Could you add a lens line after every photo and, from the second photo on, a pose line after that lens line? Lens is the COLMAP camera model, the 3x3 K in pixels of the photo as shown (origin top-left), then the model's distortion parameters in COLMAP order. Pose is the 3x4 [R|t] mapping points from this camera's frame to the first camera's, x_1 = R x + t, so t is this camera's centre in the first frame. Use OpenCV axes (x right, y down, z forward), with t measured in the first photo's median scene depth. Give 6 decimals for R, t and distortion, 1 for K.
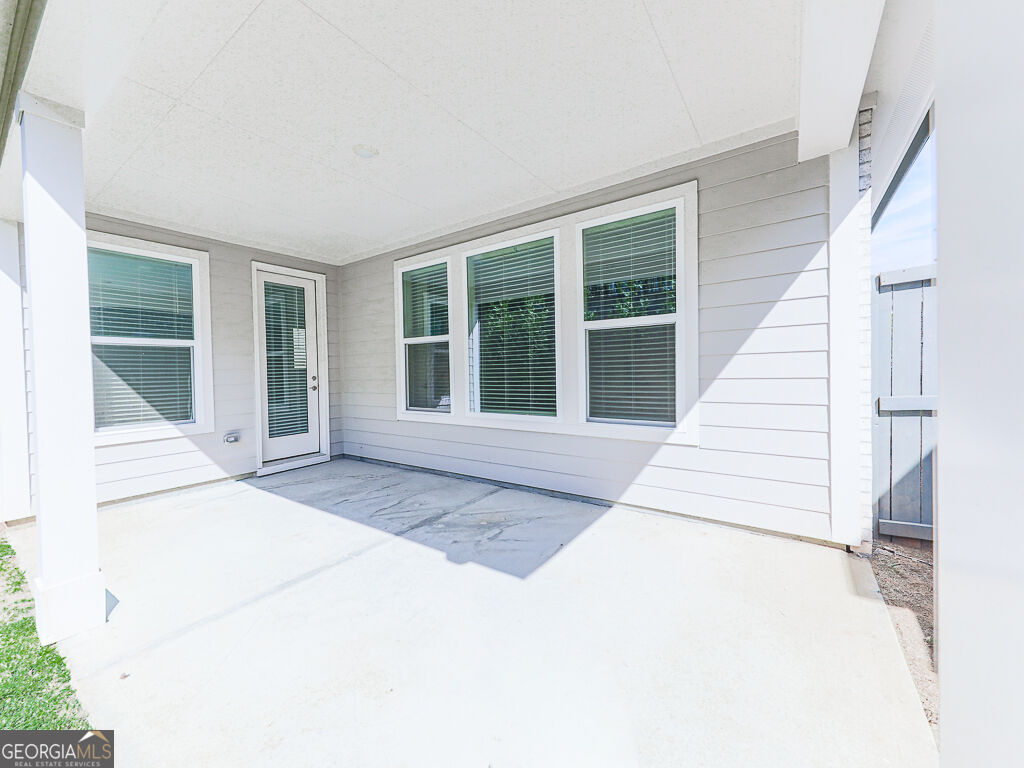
lens RADIAL K [[397.1, 0, 514.1], [0, 397.1, 373.0], [0, 0, 1]] dist [0.000512, 0.000023]
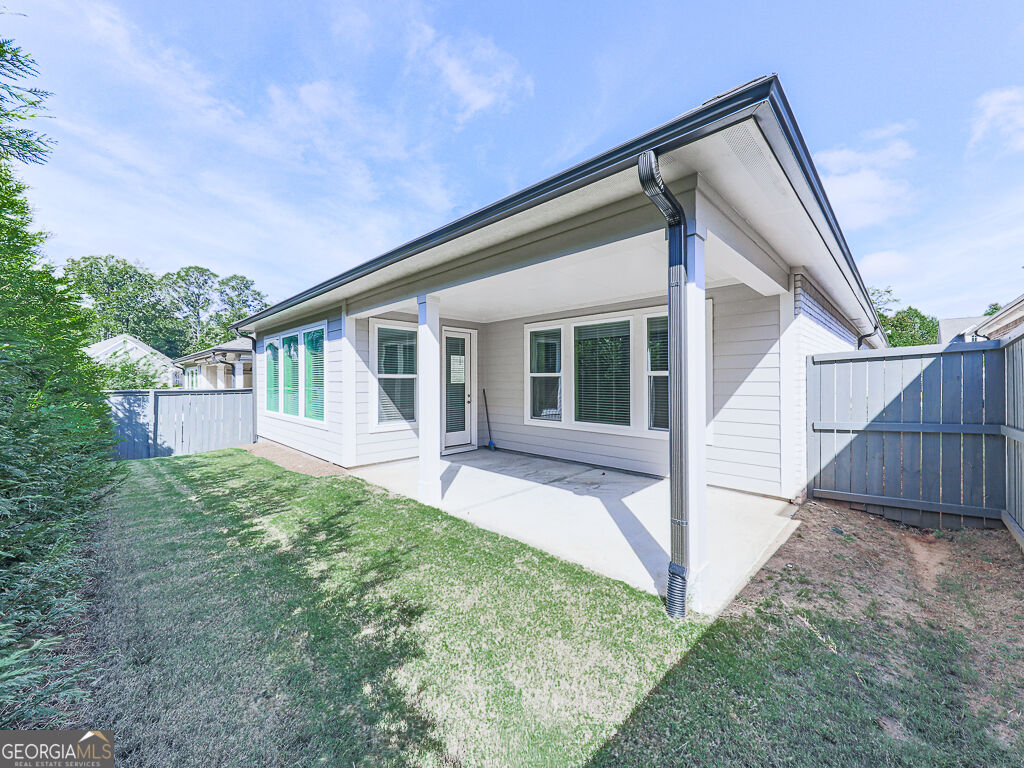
lens RADIAL K [[397.1, 0, 514.1], [0, 397.1, 373.0], [0, 0, 1]] dist [0.000512, 0.000023]
pose [[0.986180, 0.018054, -0.164689, -0.103863], [-0.022053, 0.999504, -0.022487, -0.065046], [0.164202, 0.025808, 0.986089, -0.735838]]
